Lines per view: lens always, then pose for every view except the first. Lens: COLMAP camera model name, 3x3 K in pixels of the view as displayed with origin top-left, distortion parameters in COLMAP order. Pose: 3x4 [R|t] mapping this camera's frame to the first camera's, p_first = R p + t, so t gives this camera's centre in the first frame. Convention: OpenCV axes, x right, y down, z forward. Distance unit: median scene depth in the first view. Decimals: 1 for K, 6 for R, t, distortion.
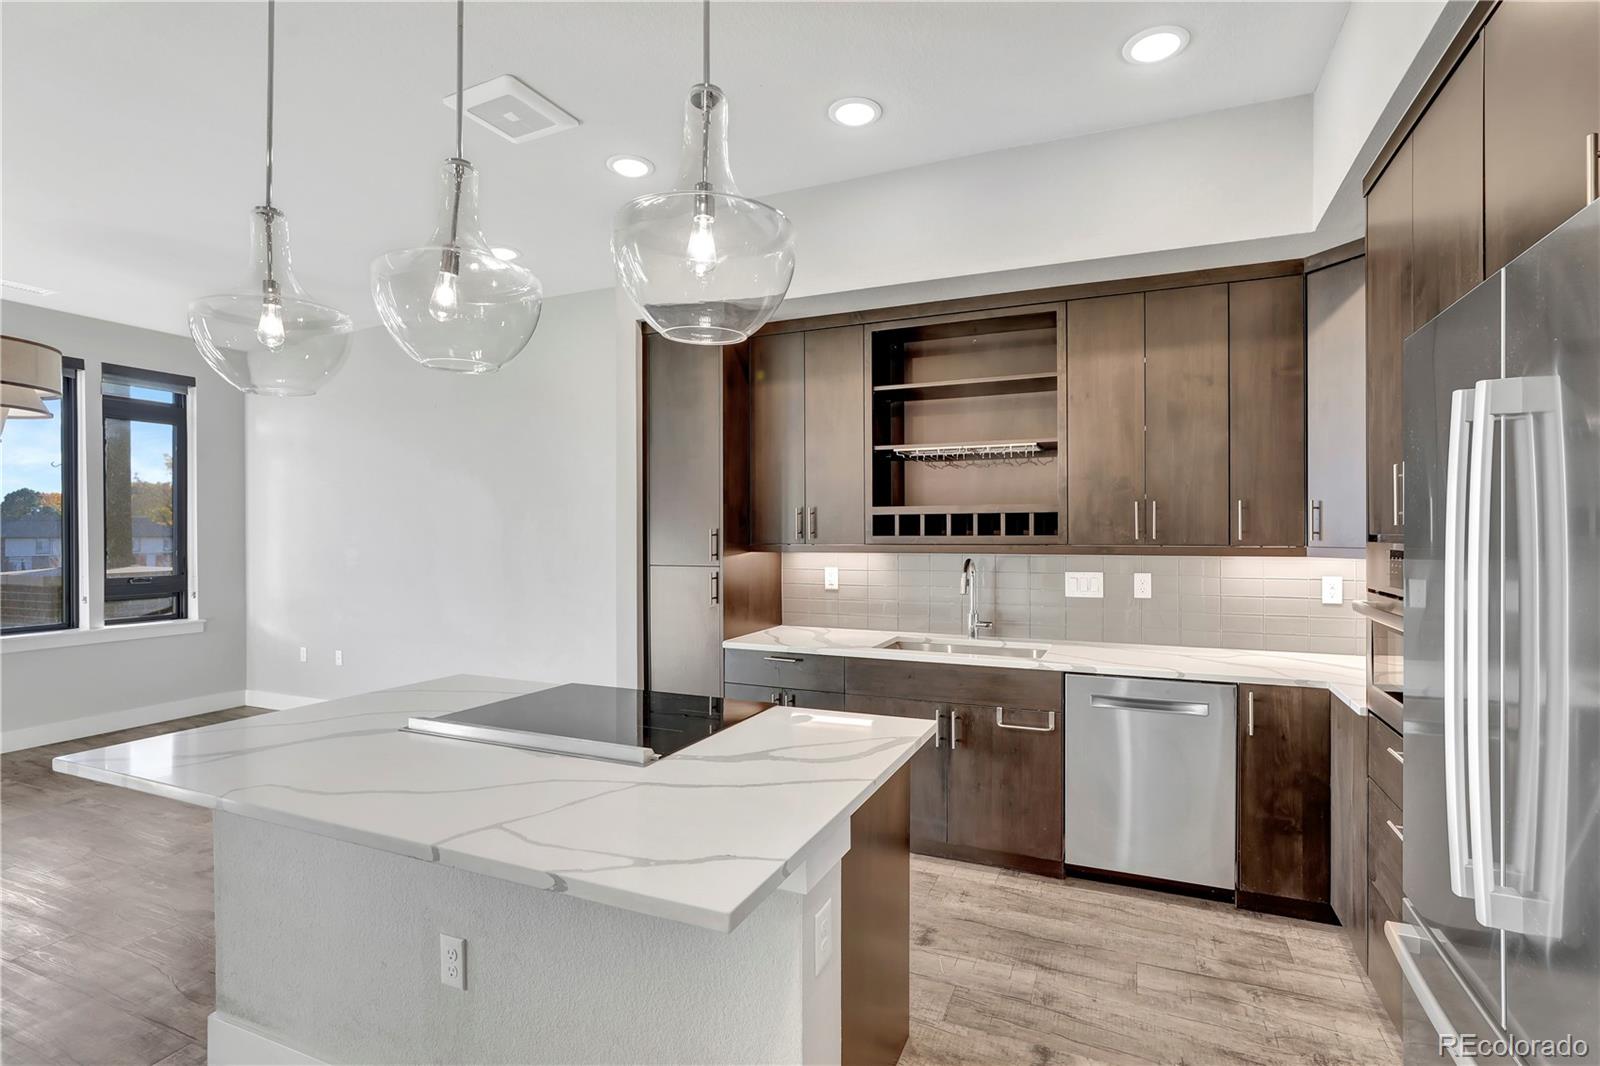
lens RADIAL K [[736.5, 0, 812.1], [0, 736.5, 531.2], [0, 0, 1]] dist [-0.009619, 0.005309]
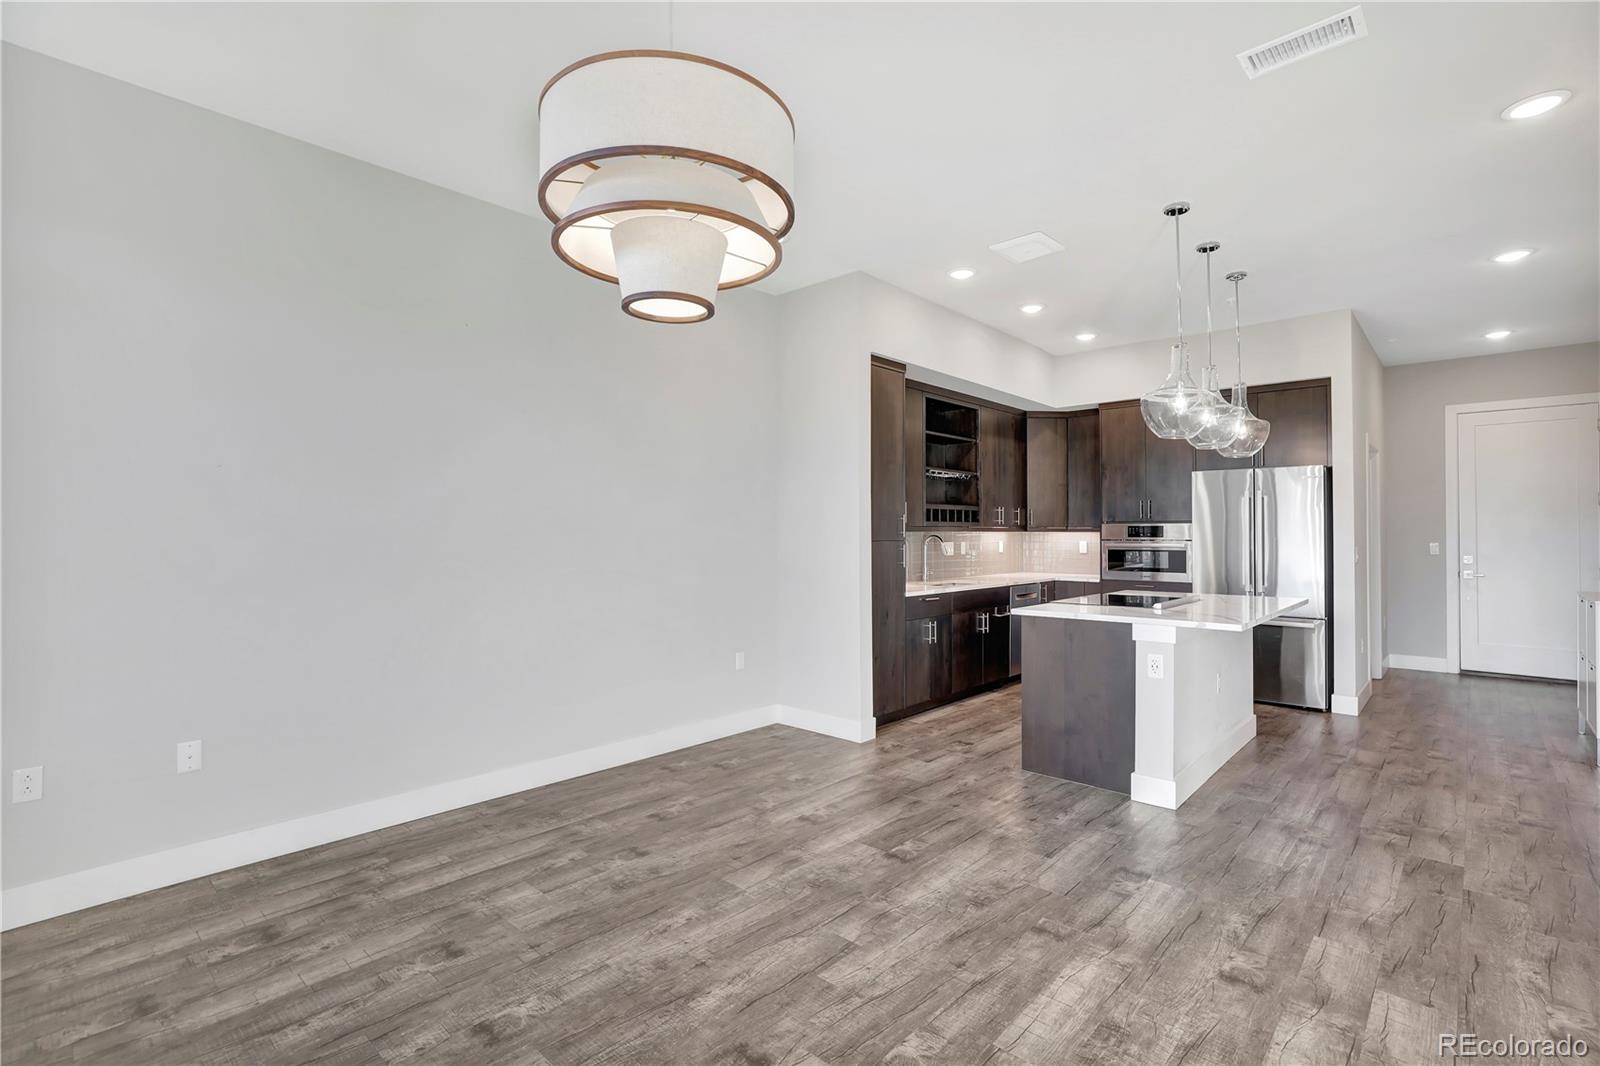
lens RADIAL K [[736.5, 0, 797.8], [0, 736.5, 527.5], [0, 0, 1]] dist [-0.009619, 0.005309]
pose [[0.349937, 0.006994, 0.936747, -1.560937], [-0.000990, 0.999974, -0.007096, 0.031683], [-0.936773, 0.001556, 0.349935, 0.692744]]
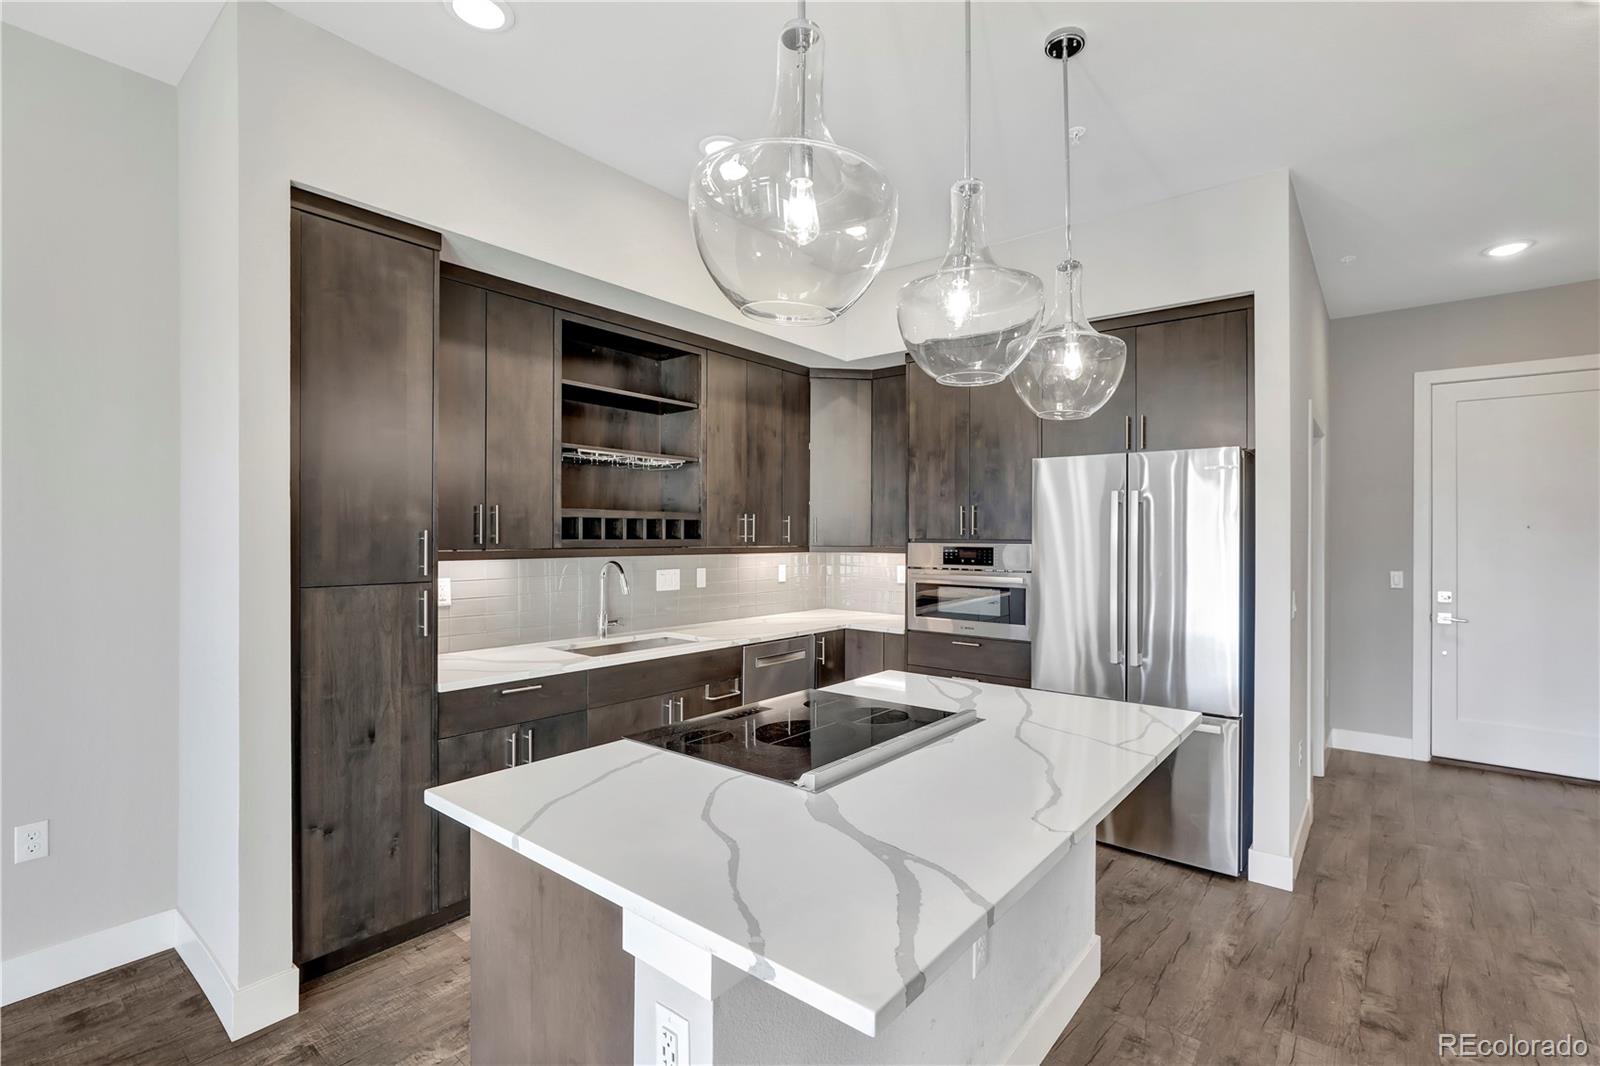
lens RADIAL K [[736.5, 0, 797.1], [0, 736.5, 536.2], [0, 0, 1]] dist [-0.009619, 0.005309]
pose [[0.286788, 0.001165, 0.957993, -0.720183], [-0.007399, 0.999972, 0.000999, -0.001550], [-0.957965, -0.007374, 0.286789, 0.451610]]
